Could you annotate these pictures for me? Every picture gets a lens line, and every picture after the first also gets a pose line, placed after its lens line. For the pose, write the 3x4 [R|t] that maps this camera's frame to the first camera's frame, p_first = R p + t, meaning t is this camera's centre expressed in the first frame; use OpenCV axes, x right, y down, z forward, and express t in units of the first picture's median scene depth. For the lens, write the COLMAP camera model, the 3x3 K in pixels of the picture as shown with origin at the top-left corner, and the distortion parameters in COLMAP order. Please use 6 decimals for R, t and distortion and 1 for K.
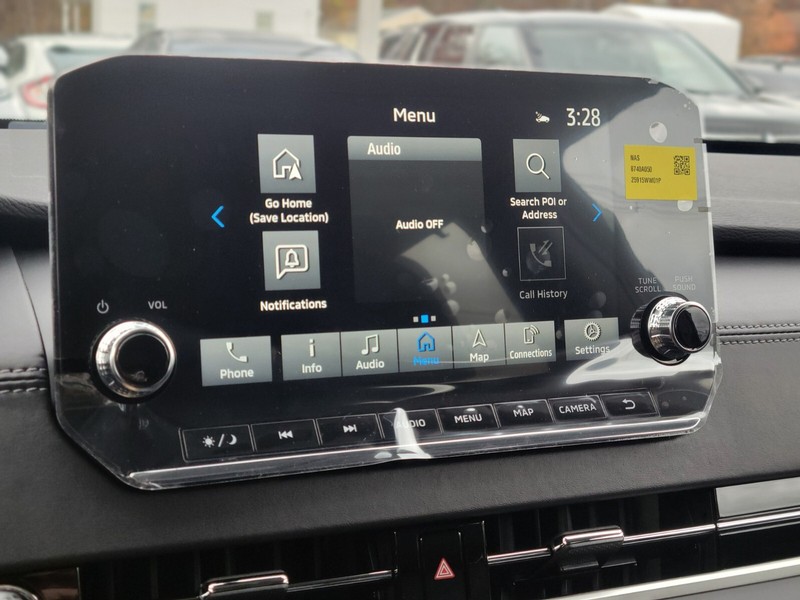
lens RADIAL K [[1215.0, 0, 398.1], [0, 1215.0, 295.6], [0, 0, 1]] dist [0.075437, 0.000000]
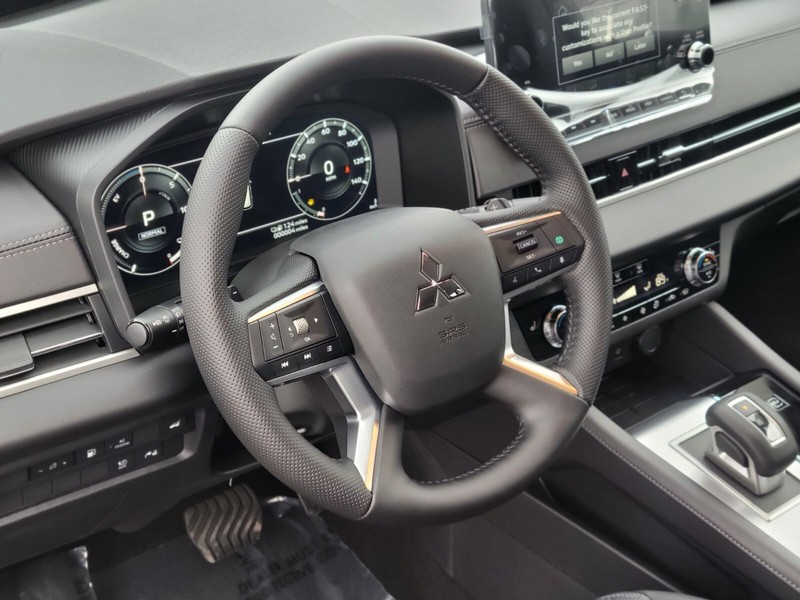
lens RADIAL K [[1215.0, 0, 398.7], [0, 1215.0, 299.0], [0, 0, 1]] dist [0.075437, 0.000000]
pose [[0.969096, -0.154986, 0.191916, -0.894307], [0.089275, 0.945601, 0.312840, -0.335070], [-0.229962, -0.286039, 0.930215, -1.222709]]
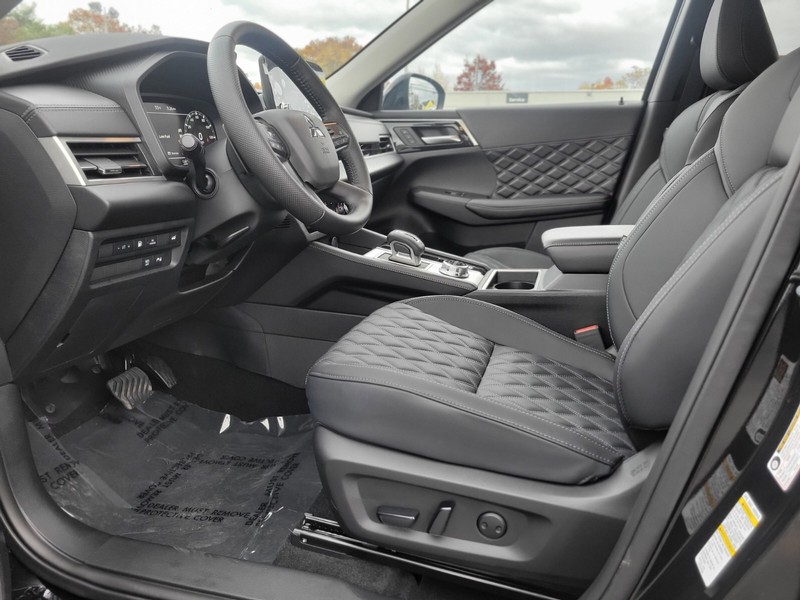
lens RADIAL K [[611.1, 0, 402.3], [0, 611.1, 307.2], [0, 0, 1]] dist [0.043359, -0.024009]
pose [[0.642286, -0.248139, 0.725186, -1.863048], [0.160704, 0.968712, 0.189135, 0.420174], [-0.749428, -0.004938, 0.662067, -1.091189]]
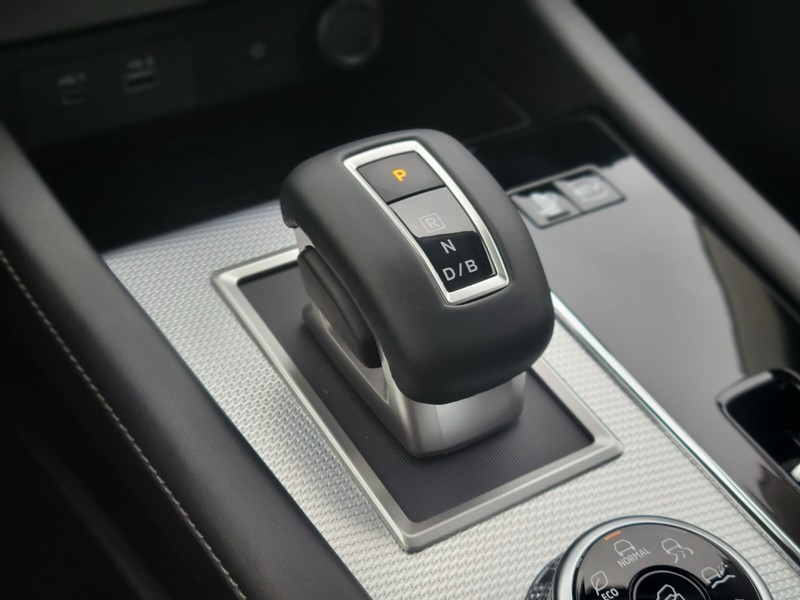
lens RADIAL K [[1215.0, 0, 397.5], [0, 1215.0, 303.0], [0, 0, 1]] dist [0.075437, 0.000000]
pose [[0.988642, -0.112597, 0.099542, 0.040269], [0.058819, 0.899395, 0.433162, 0.378546], [-0.138300, -0.422388, 0.895802, 0.015329]]
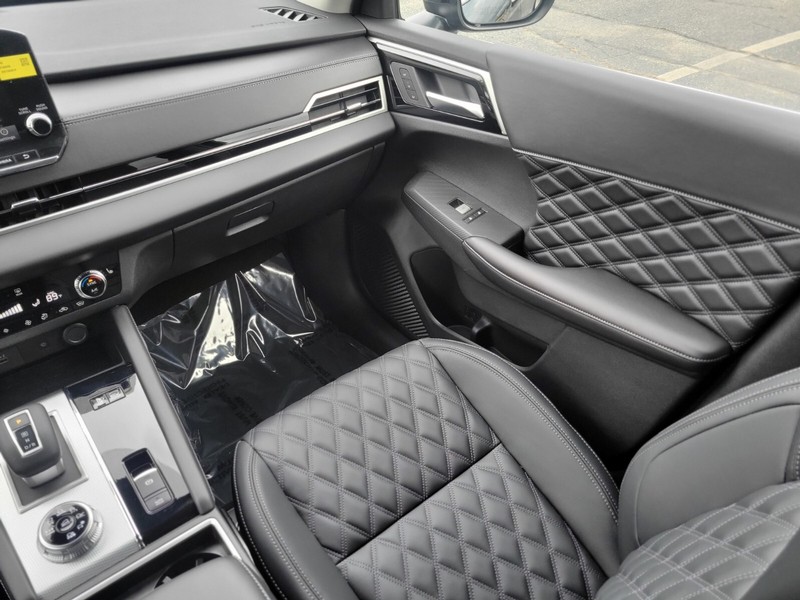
lens RADIAL K [[611.1, 0, 402.2], [0, 611.1, 297.5], [0, 0, 1]] dist [0.043359, -0.024009]
pose [[0.968191, -0.185942, 0.167430, 0.790188], [0.088732, 0.880807, 0.465087, -0.234406], [-0.233952, -0.435437, 0.869288, -0.680001]]
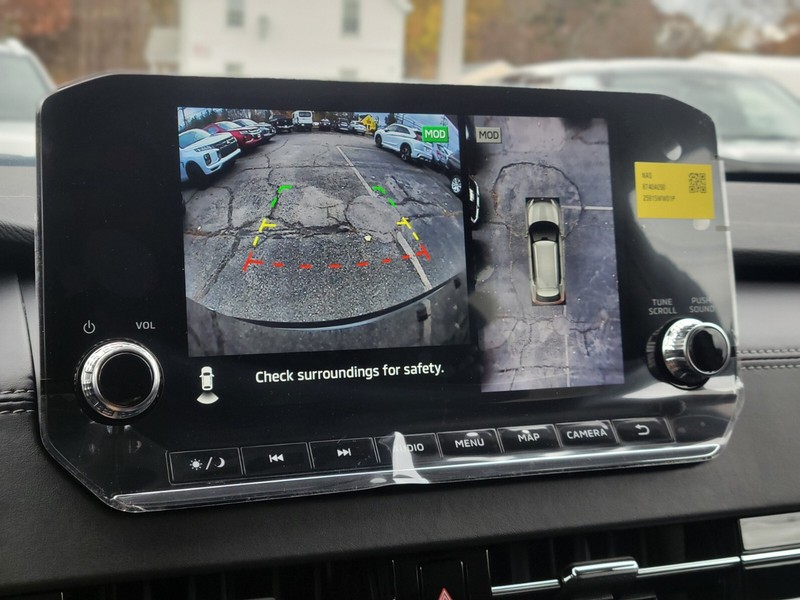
lens RADIAL K [[1215.0, 0, 396.3], [0, 1215.0, 301.2], [0, 0, 1]] dist [0.075437, 0.000000]
pose [[0.997601, -0.009326, -0.068596, 0.066393], [0.006750, 0.999267, -0.037683, 0.024072], [0.068897, 0.037129, 0.996933, 0.025385]]
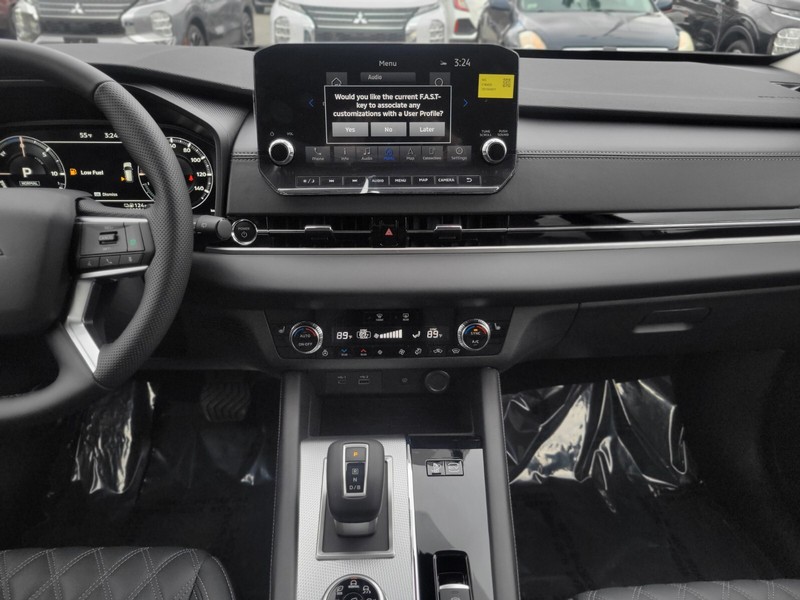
lens RADIAL K [[611.1, 0, 406.4], [0, 611.1, 301.1], [0, 0, 1]] dist [0.043359, -0.024009]
pose [[0.927313, 0.140646, -0.346856, 0.593166], [-0.034813, 0.955106, 0.294212, -0.048363], [0.372664, -0.260752, 0.890579, -0.321798]]
